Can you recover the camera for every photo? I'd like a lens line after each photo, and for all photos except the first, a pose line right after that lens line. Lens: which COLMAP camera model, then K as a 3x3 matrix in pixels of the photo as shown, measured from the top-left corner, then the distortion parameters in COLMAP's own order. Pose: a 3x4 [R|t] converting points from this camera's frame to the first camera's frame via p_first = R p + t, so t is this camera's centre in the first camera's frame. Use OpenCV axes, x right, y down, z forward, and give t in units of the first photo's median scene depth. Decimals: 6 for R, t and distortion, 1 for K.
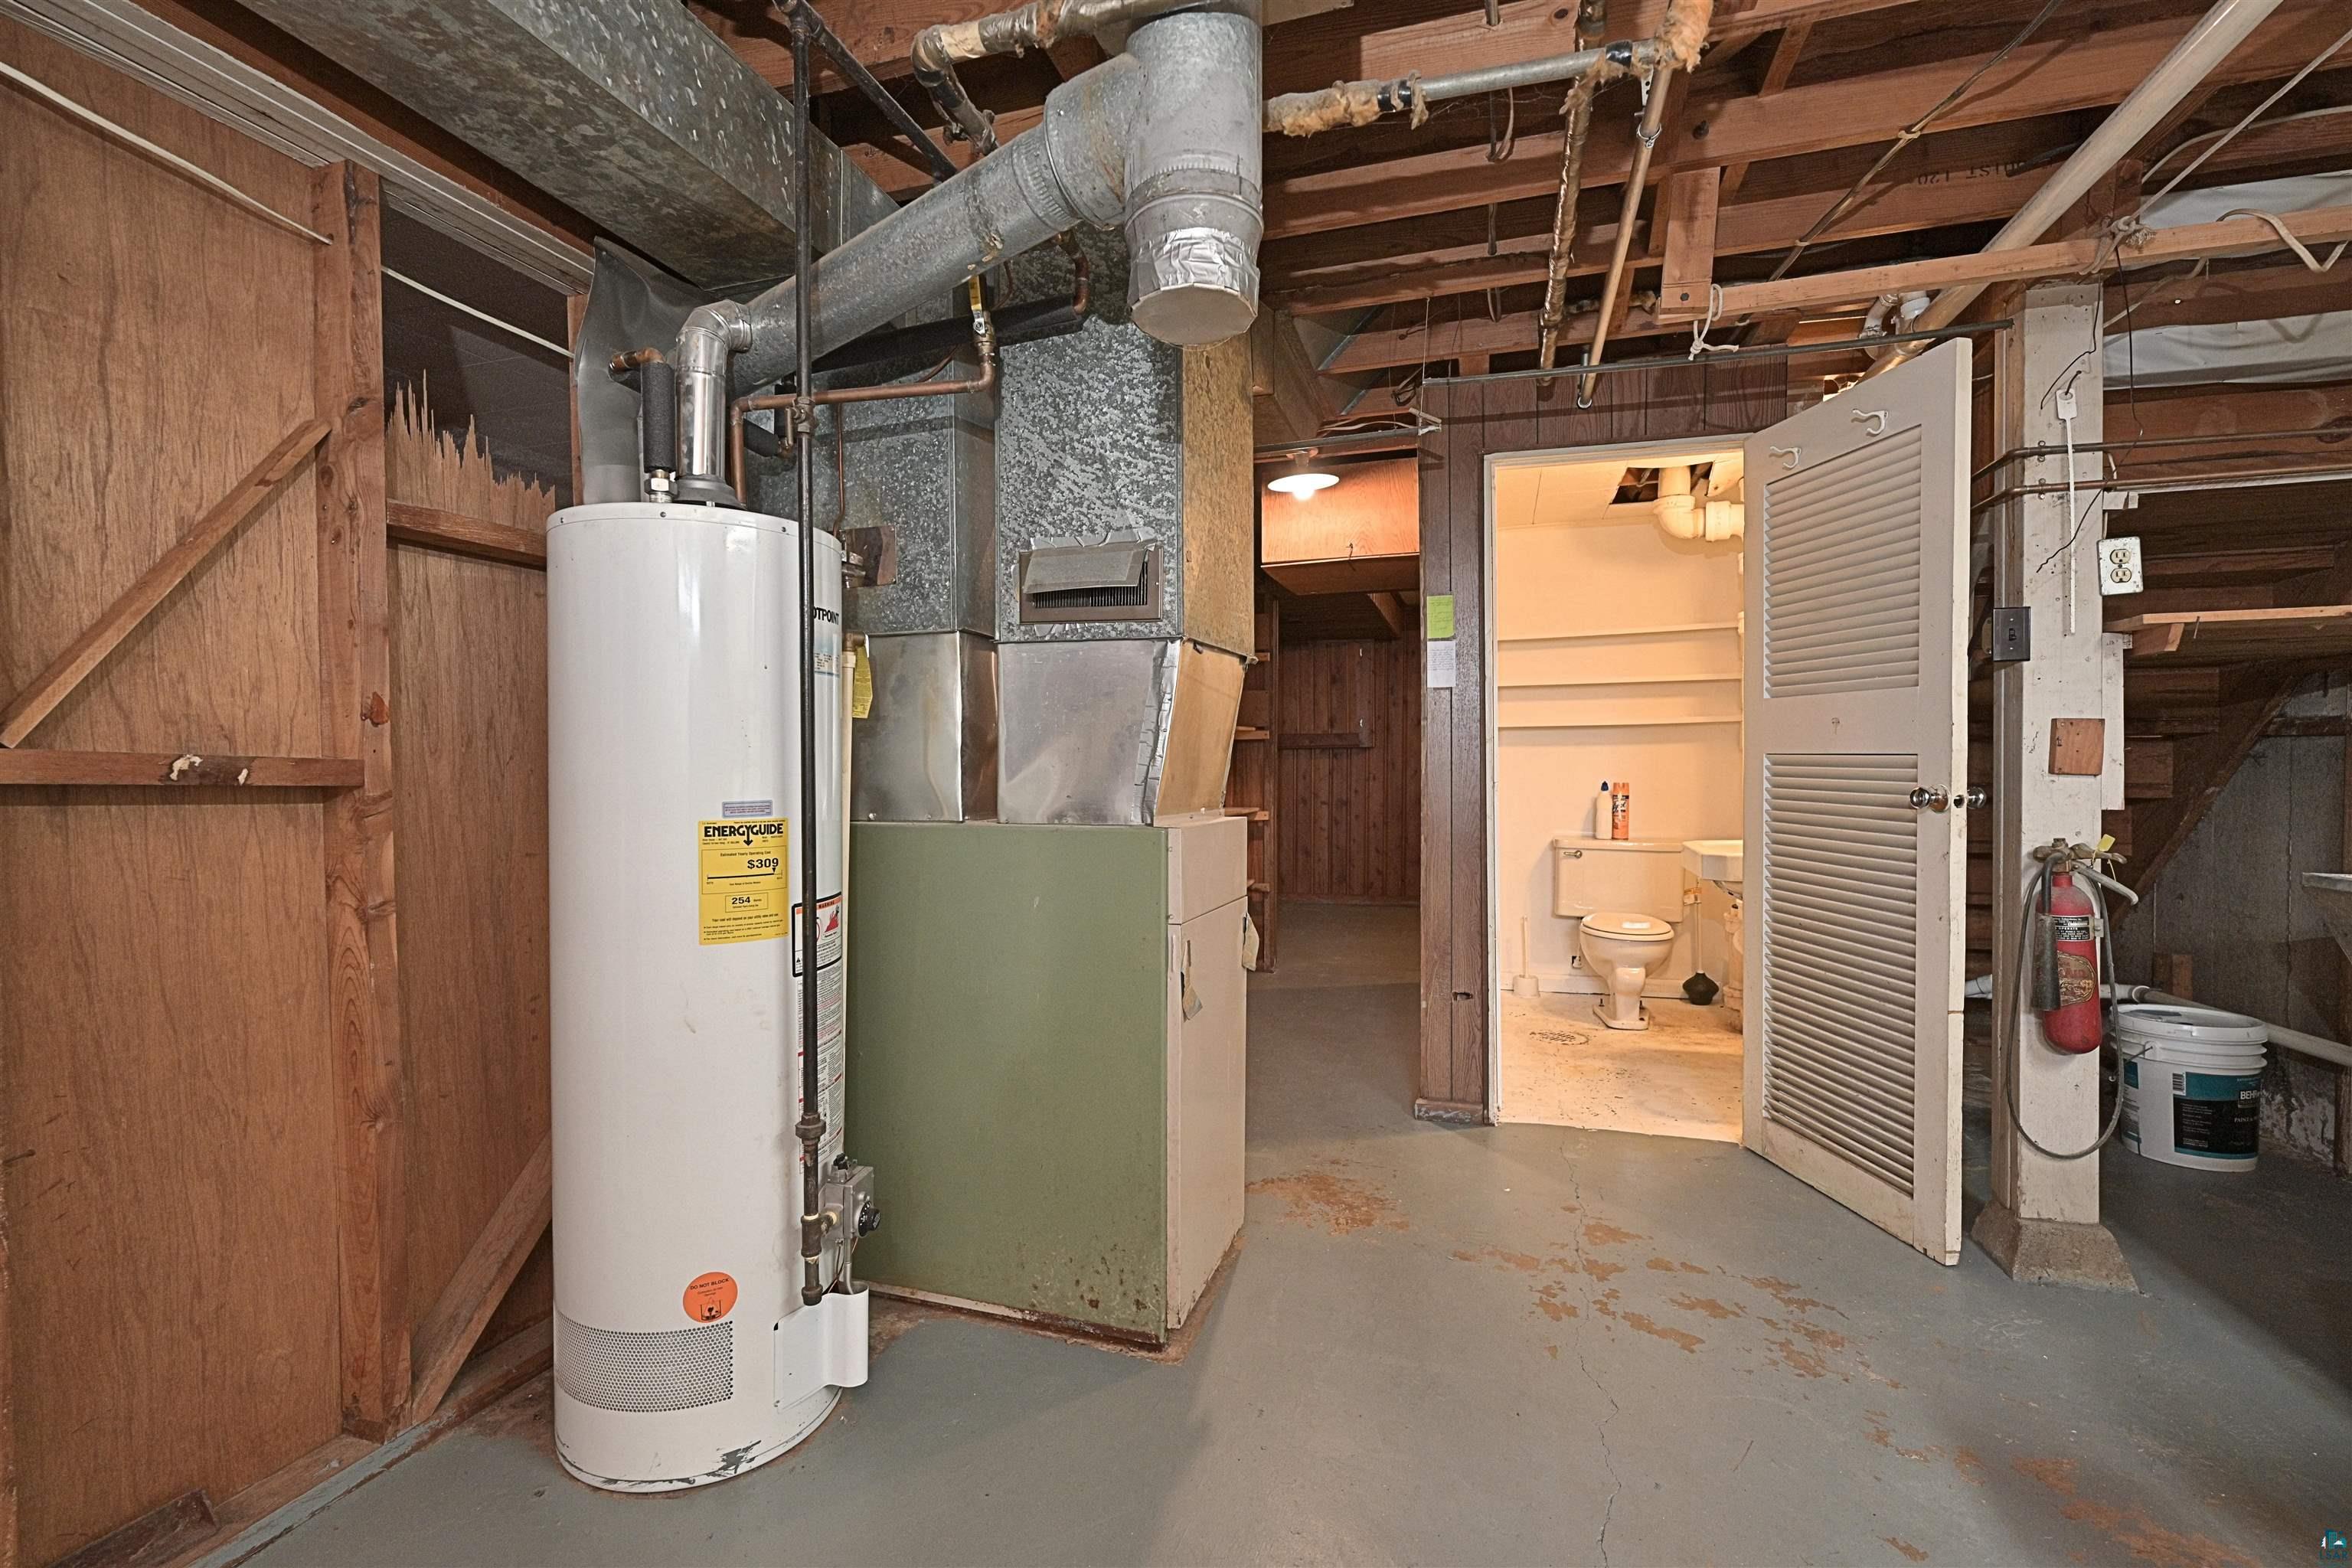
lens RADIAL K [[1066.4, 0, 1175.5], [0, 1066.4, 777.7], [0, 0, 1]] dist [0.001538, 0.000315]
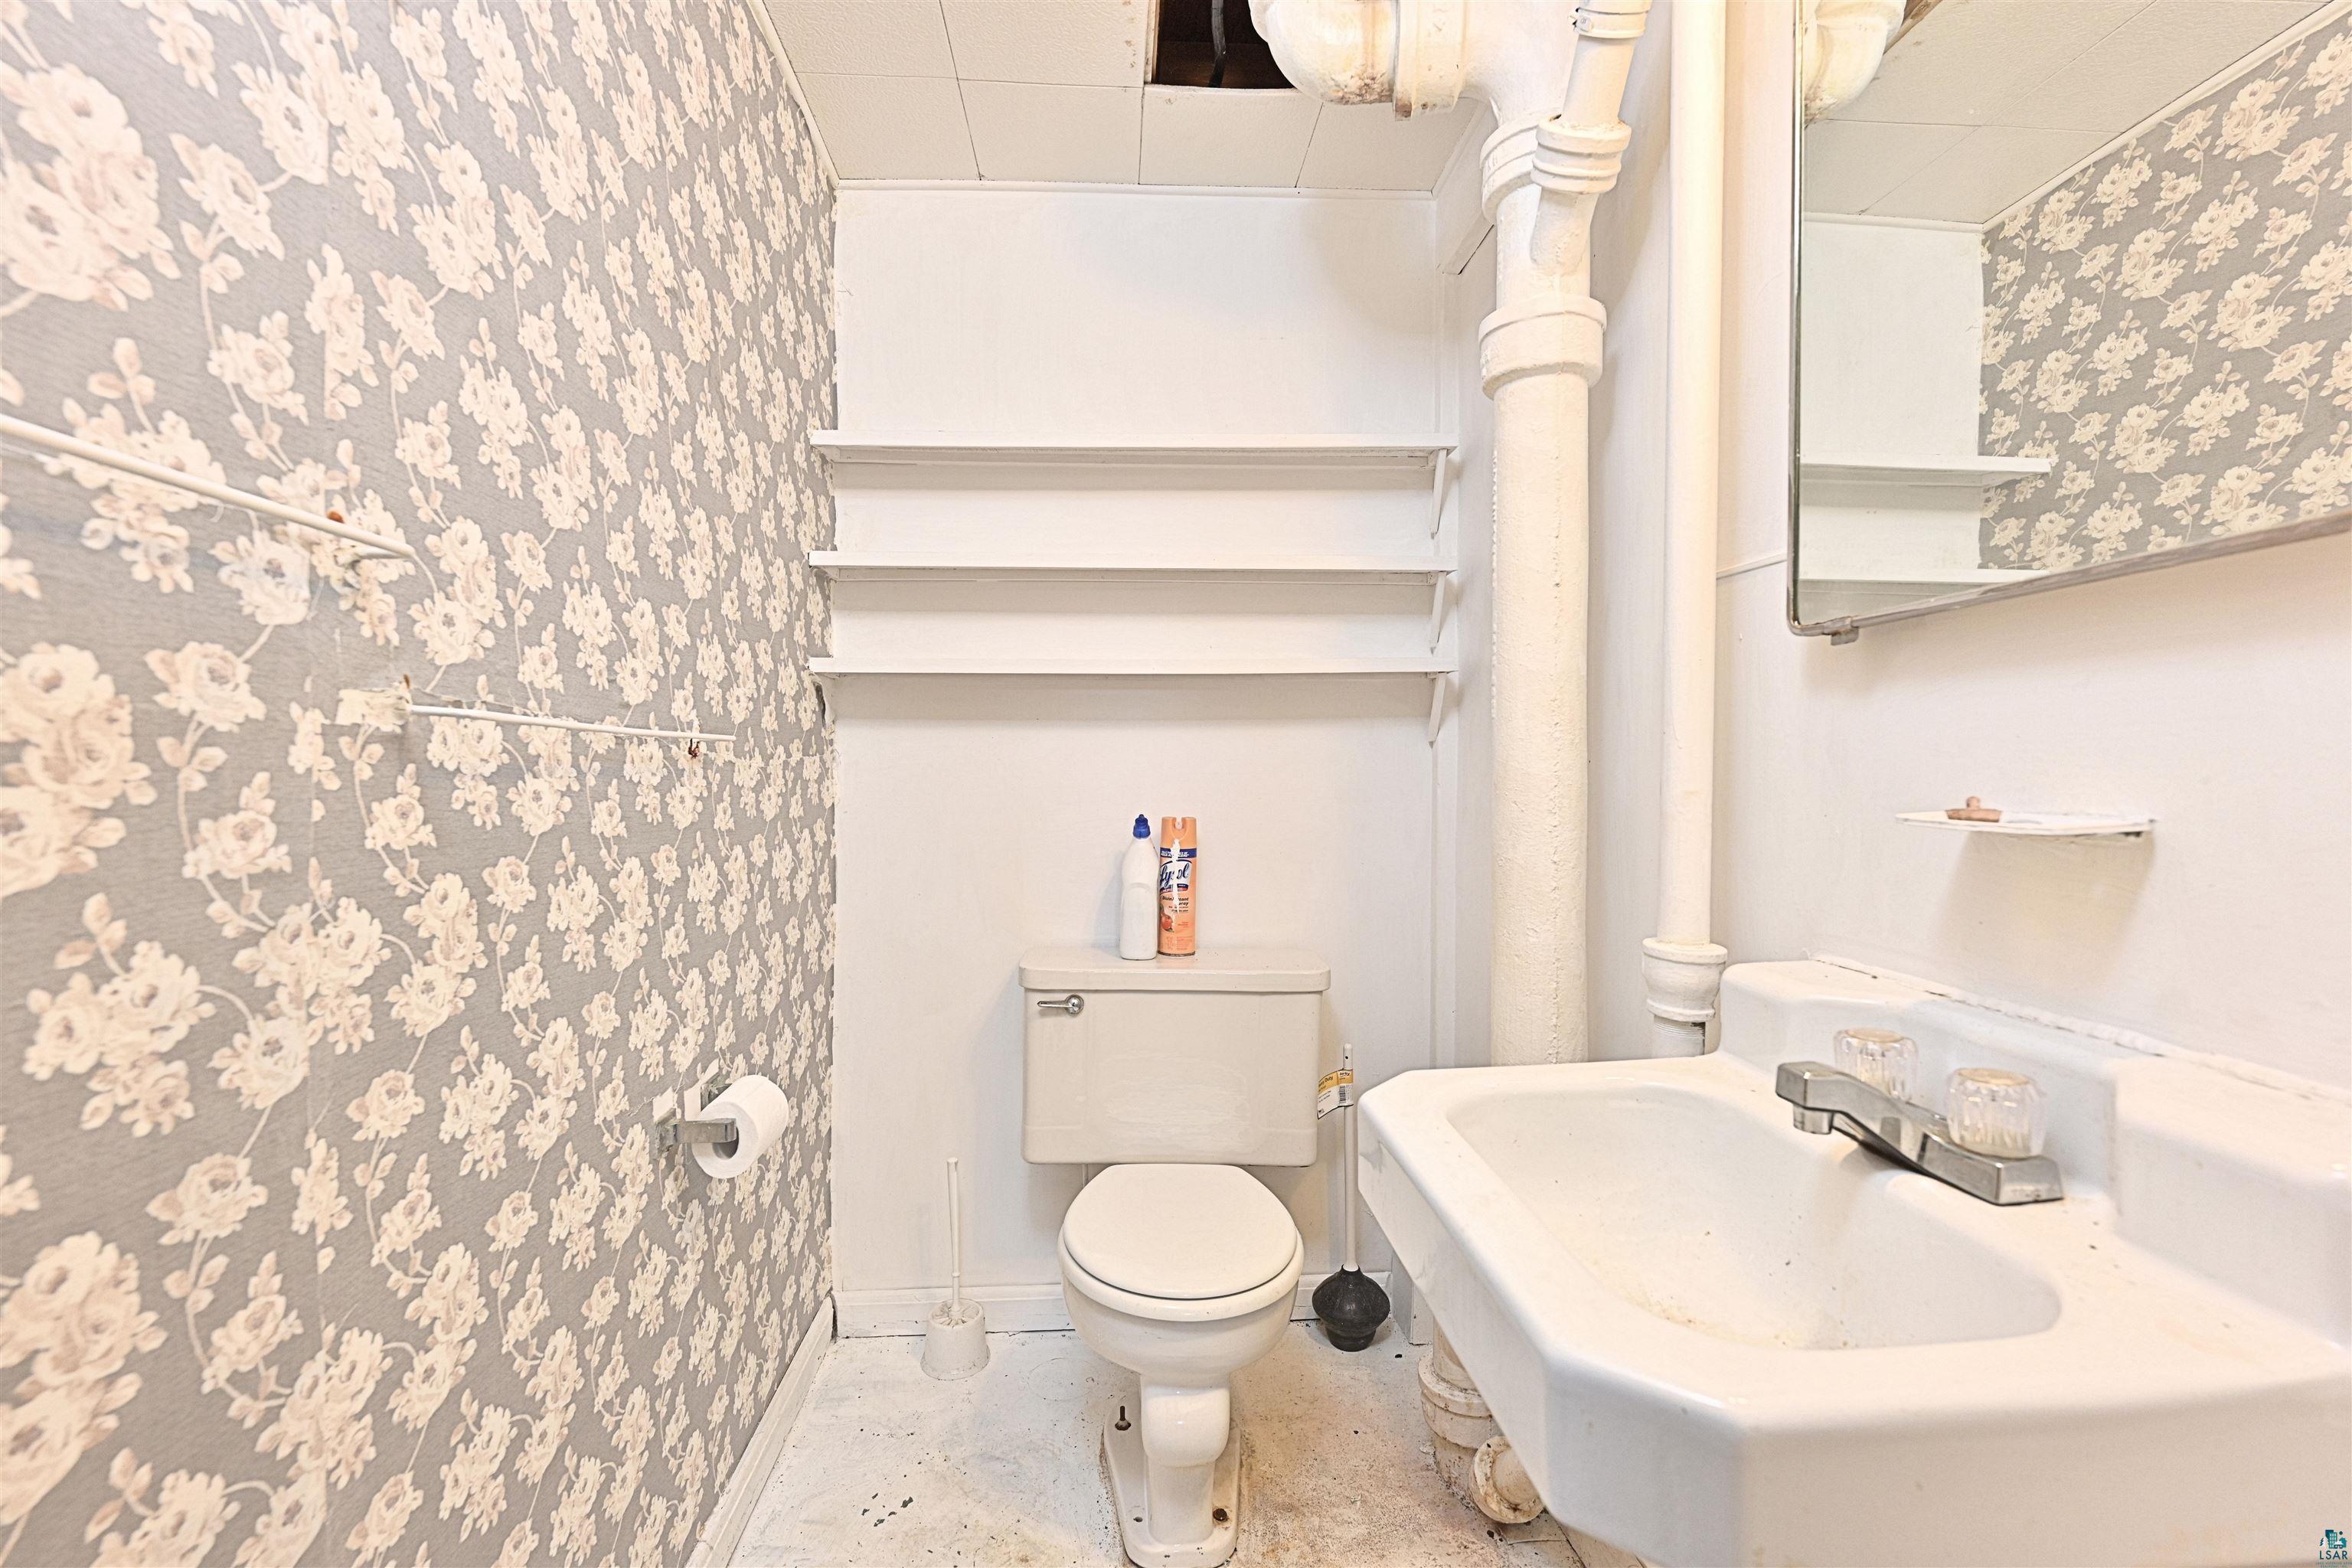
lens RADIAL K [[1066.4, 0, 1174.3], [0, 1066.4, 779.9], [0, 0, 1]] dist [0.001538, 0.000315]
pose [[0.939282, 0.011263, 0.342961, 0.297317], [-0.007274, 0.999890, -0.012916, -0.004898], [-0.343069, 0.009637, 0.939261, 0.665016]]
